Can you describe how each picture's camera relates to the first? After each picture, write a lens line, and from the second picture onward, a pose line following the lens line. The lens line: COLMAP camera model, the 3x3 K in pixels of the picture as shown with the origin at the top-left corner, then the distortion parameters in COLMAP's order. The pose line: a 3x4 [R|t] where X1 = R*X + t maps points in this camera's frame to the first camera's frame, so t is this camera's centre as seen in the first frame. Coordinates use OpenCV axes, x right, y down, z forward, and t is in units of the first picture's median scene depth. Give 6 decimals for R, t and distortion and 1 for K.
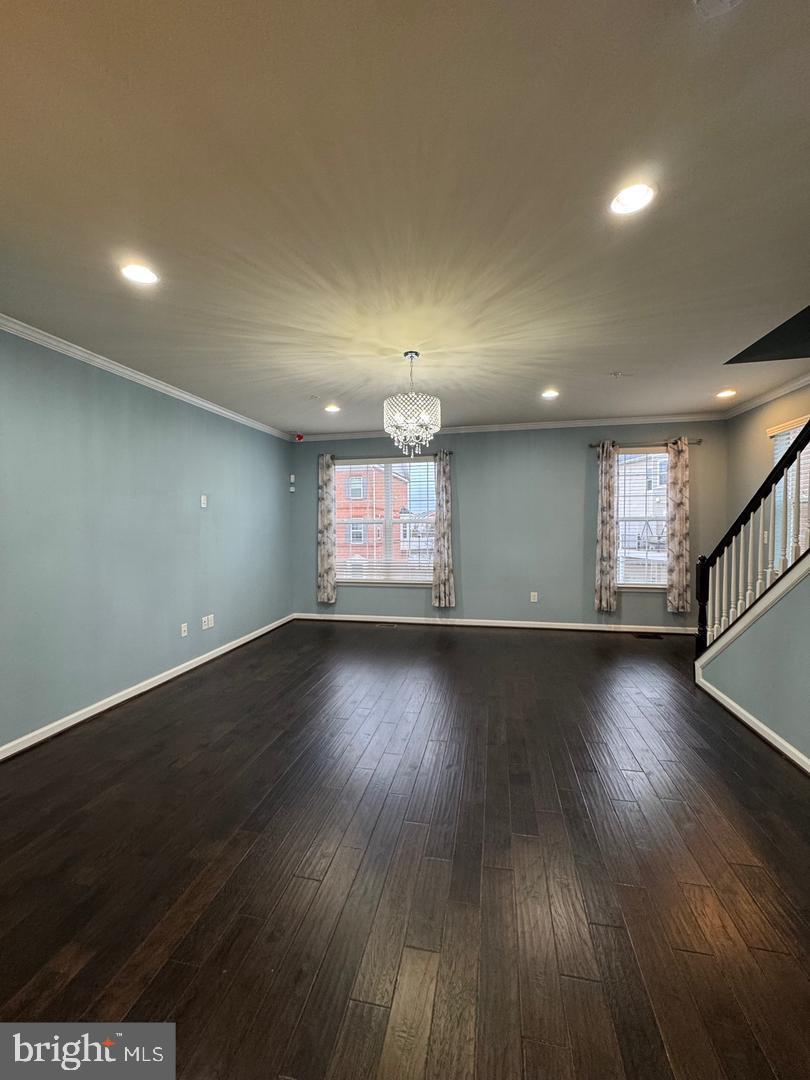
lens RADIAL K [[434.1, 0, 404.5], [0, 434.1, 541.3], [0, 0, 1]] dist [0.001251, 0.000113]
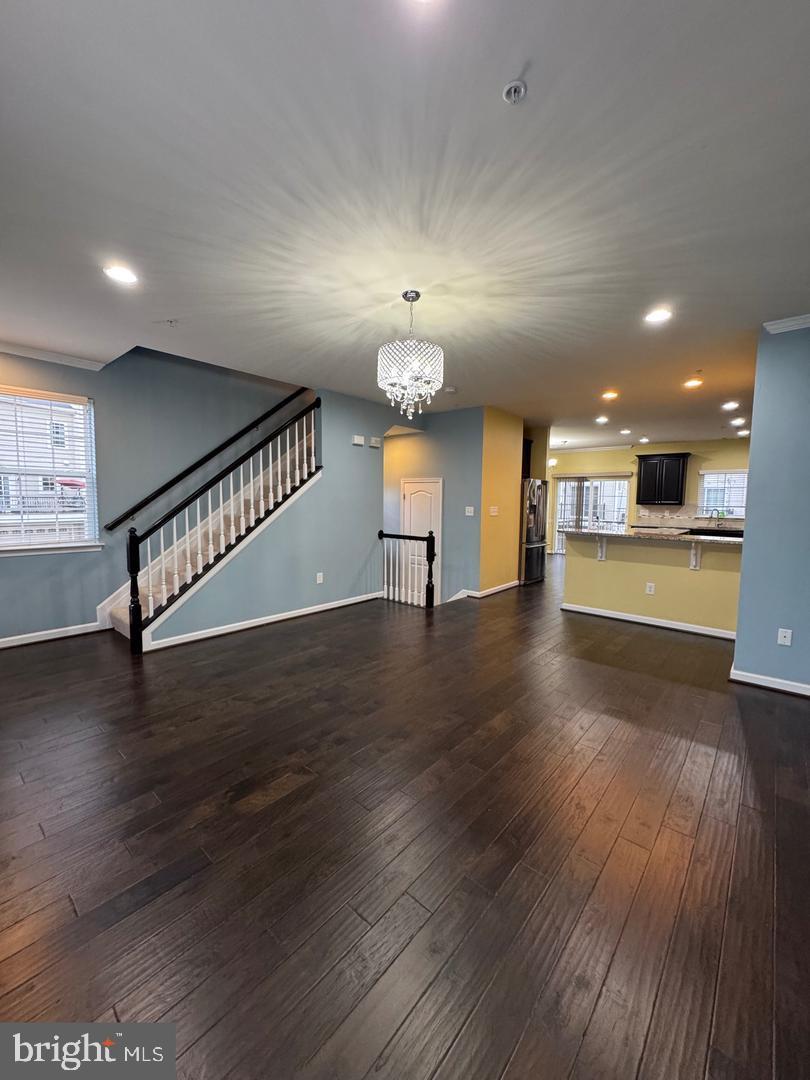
lens RADIAL K [[434.1, 0, 402.9], [0, 434.1, 539.3], [0, 0, 1]] dist [0.001251, 0.000113]
pose [[-0.874307, -0.048187, 0.482976, -0.257906], [0.015126, 0.991872, 0.126340, -0.042600], [-0.485138, 0.117766, -0.866471, 1.155518]]
